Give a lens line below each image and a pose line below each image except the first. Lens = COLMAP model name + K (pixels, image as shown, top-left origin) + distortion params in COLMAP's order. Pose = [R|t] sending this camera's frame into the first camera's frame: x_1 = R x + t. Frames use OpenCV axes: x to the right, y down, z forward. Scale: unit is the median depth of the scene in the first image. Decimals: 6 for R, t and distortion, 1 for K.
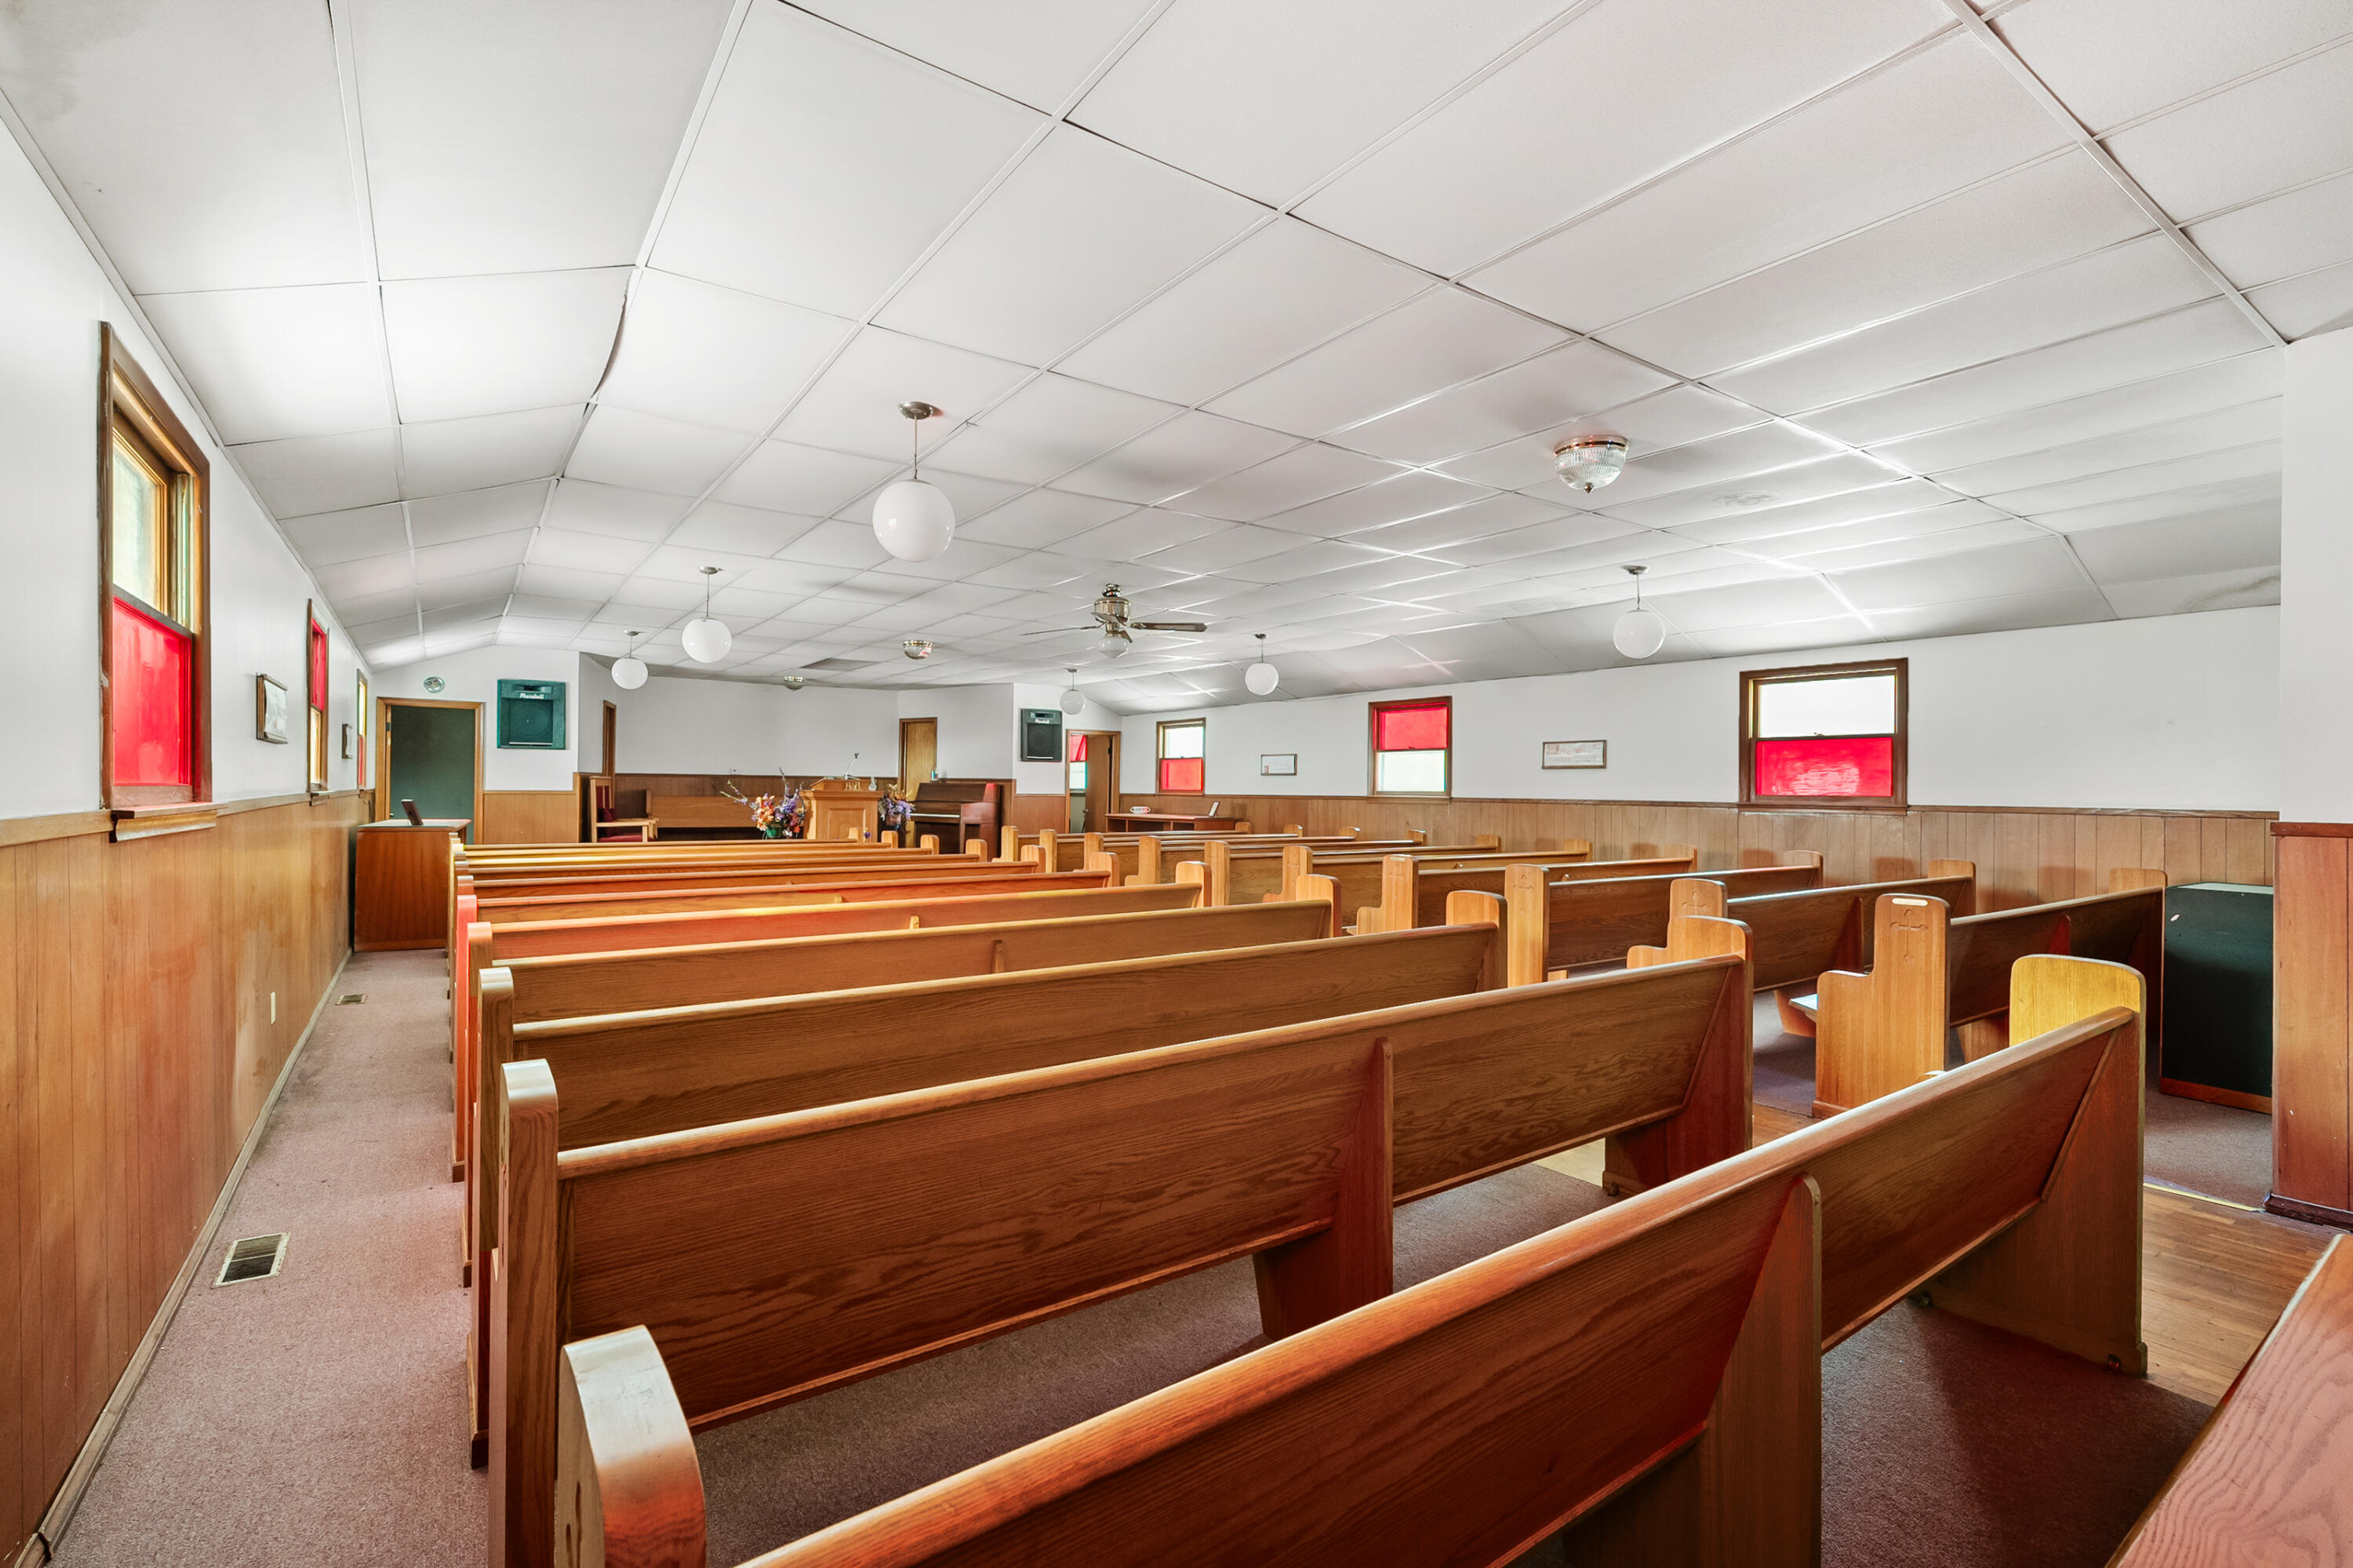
lens RADIAL K [[1059.5, 0, 1176.5], [0, 1059.5, 784.0], [0, 0, 1]] dist [-0.008253, -0.000183]
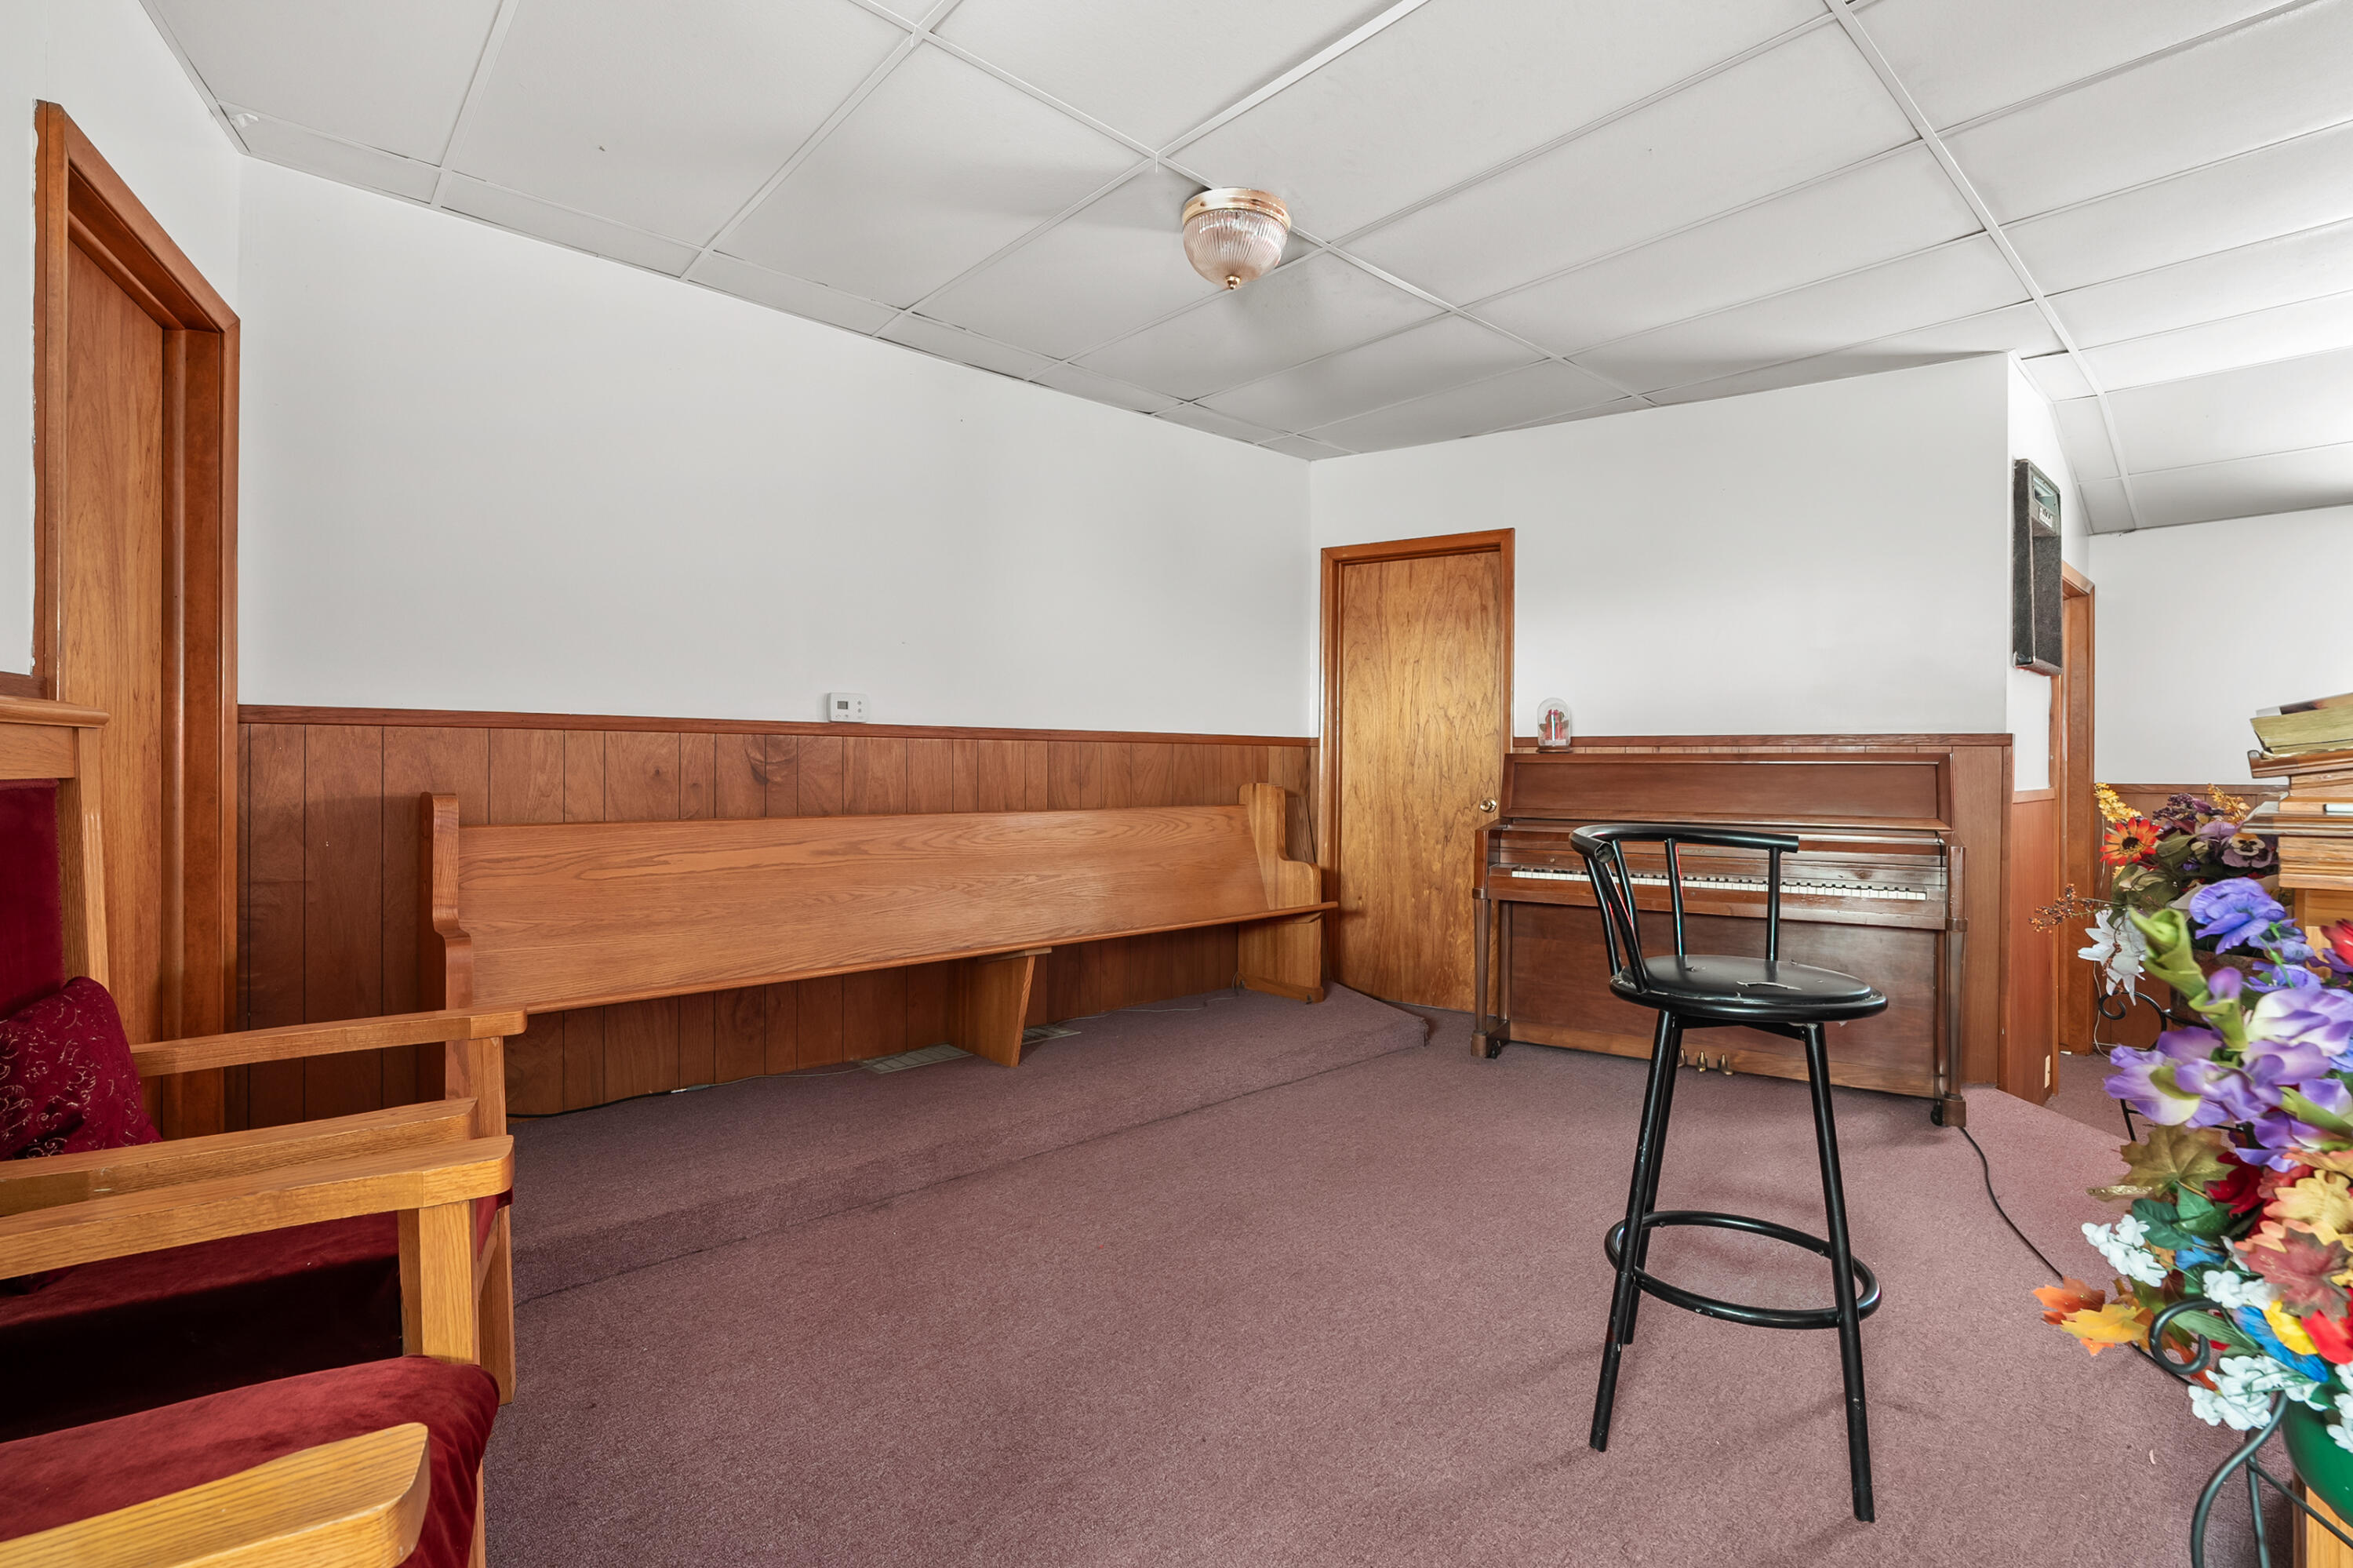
lens RADIAL K [[1059.5, 0, 1176.5], [0, 1059.5, 784.0], [0, 0, 1]] dist [-0.008253, -0.000183]
pose [[0.991814, -0.007751, 0.127452, -0.392746], [0.004634, 0.999683, 0.024736, -0.000404], [-0.127603, -0.023943, 0.991536, 0.793753]]
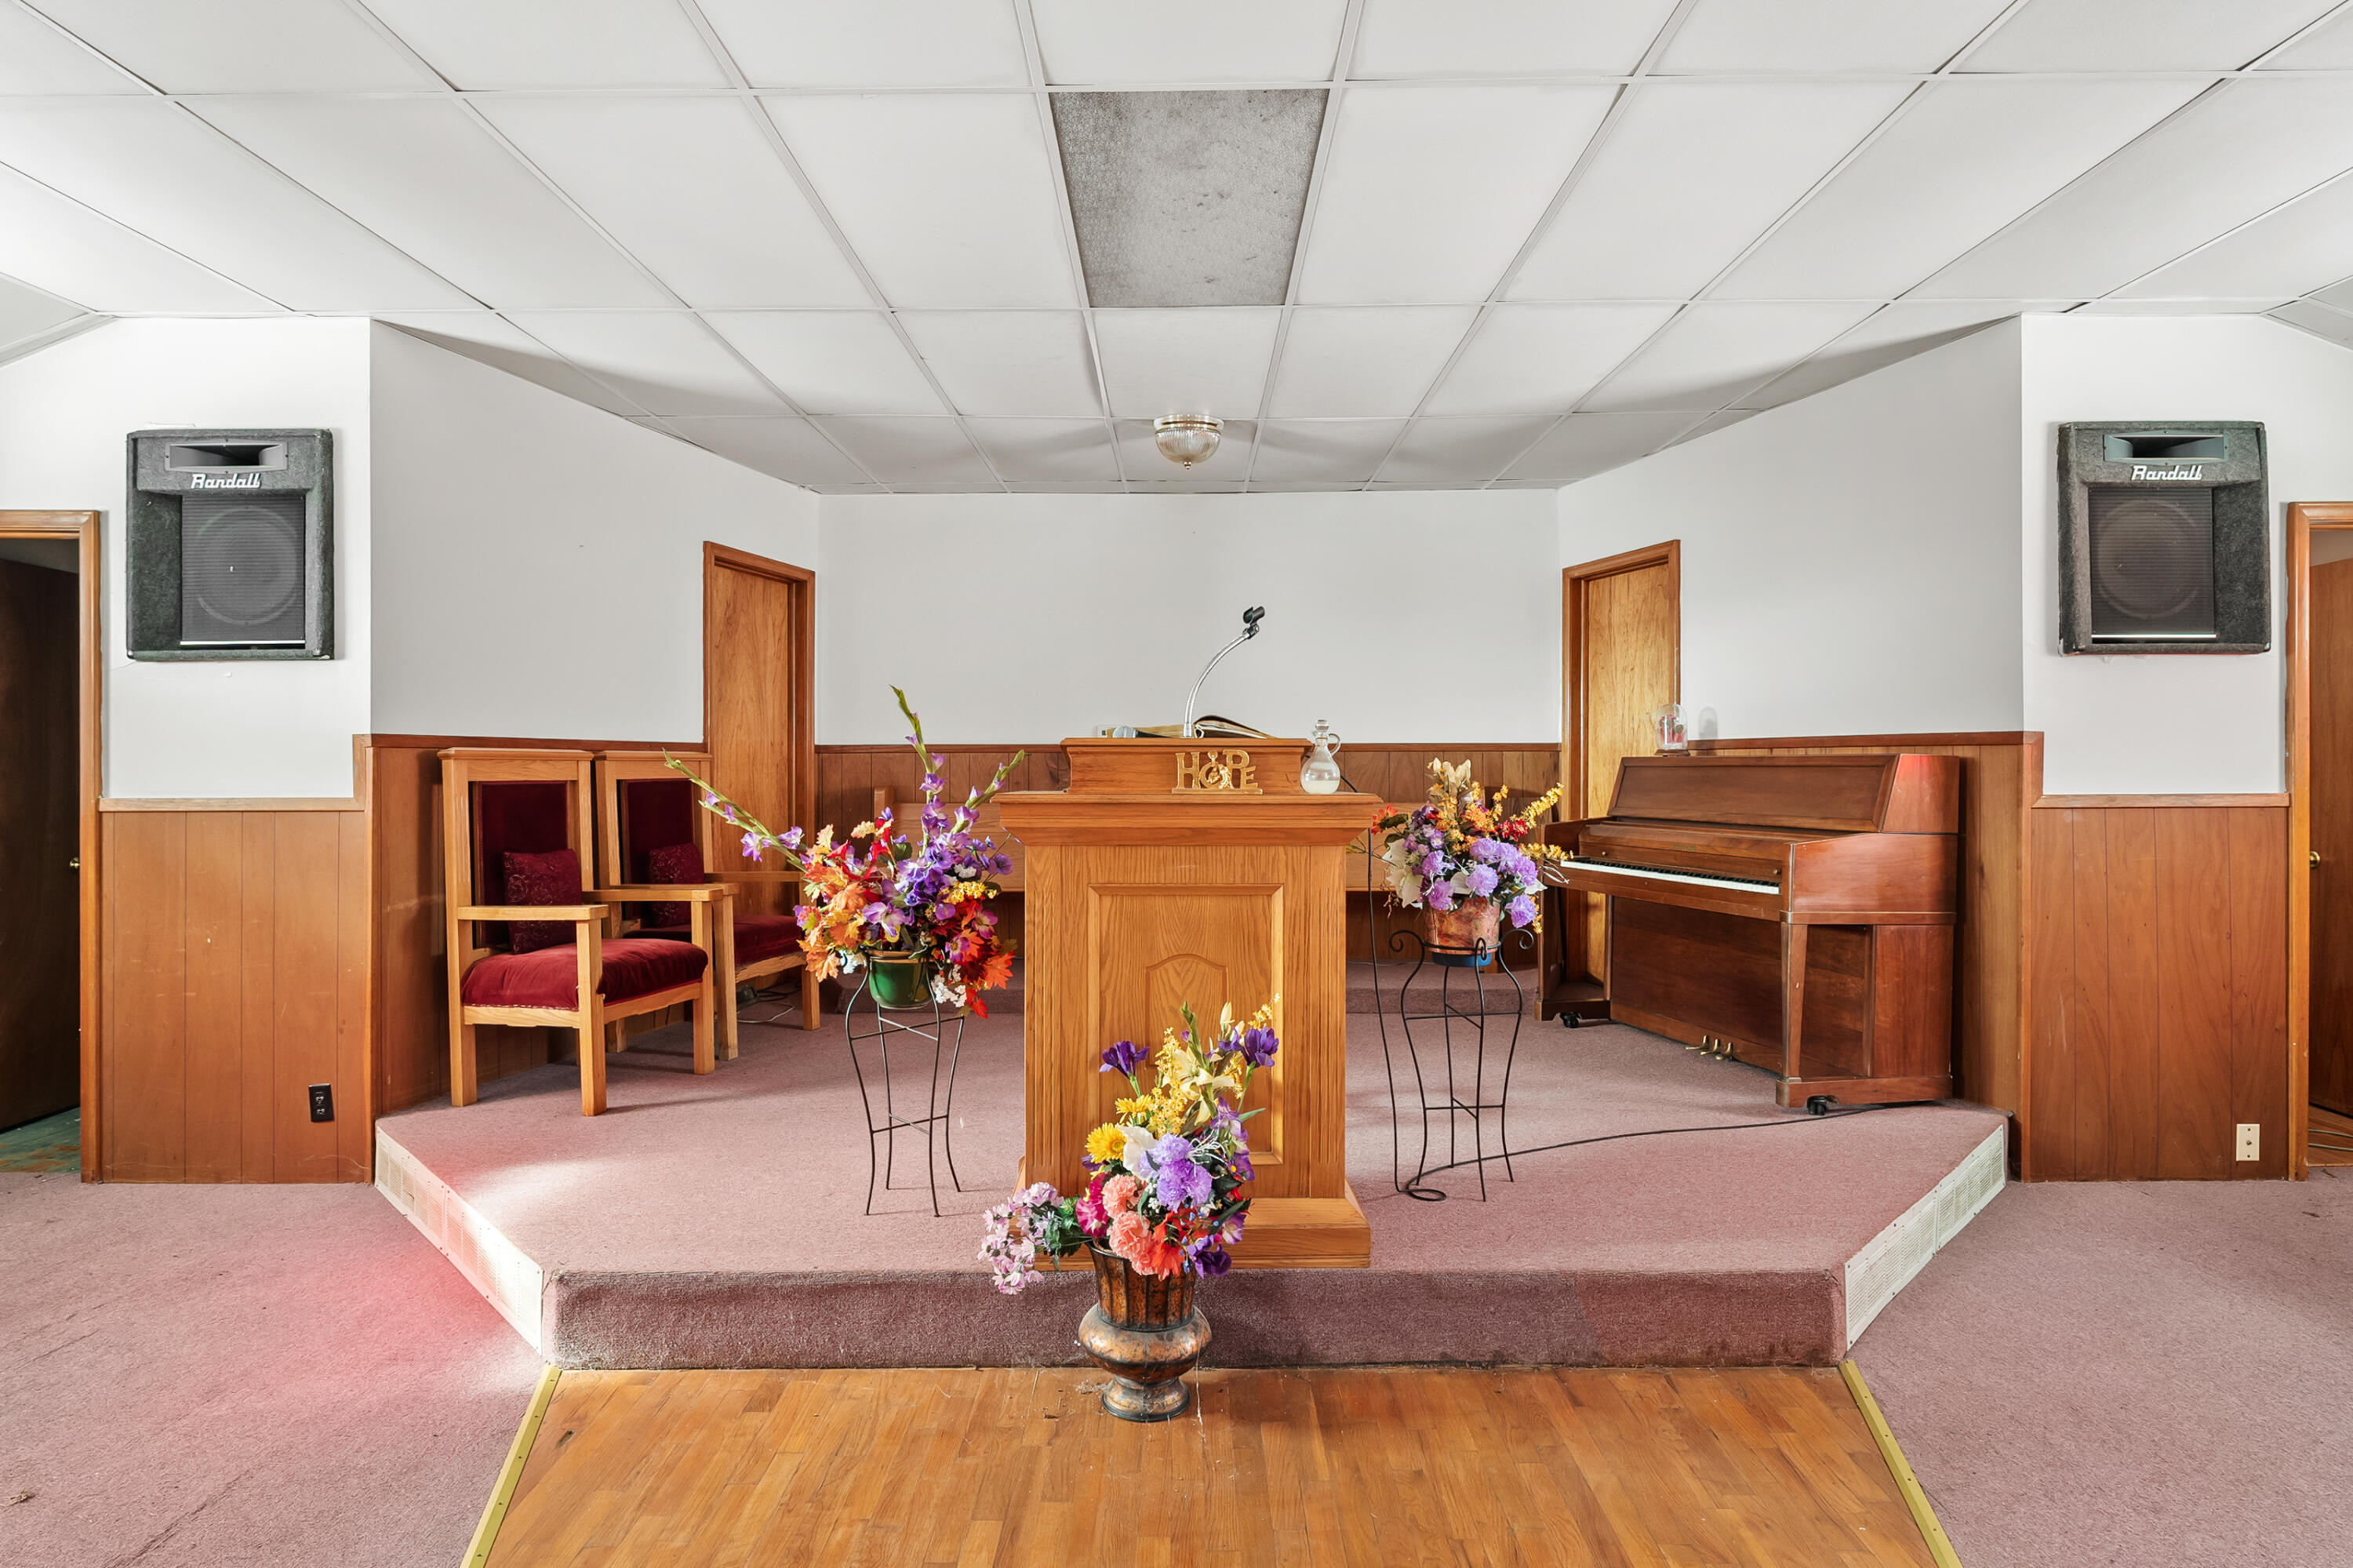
lens RADIAL K [[1275.0, 0, 1176.5], [0, 1275.0, 784.0], [0, 0, 1]] dist [-0.004260, -0.000955]
pose [[0.818719, -0.004659, -0.574175, -0.149142], [0.013365, 0.999851, 0.010945, 0.000957], [0.574038, -0.016635, 0.818660, 0.680794]]
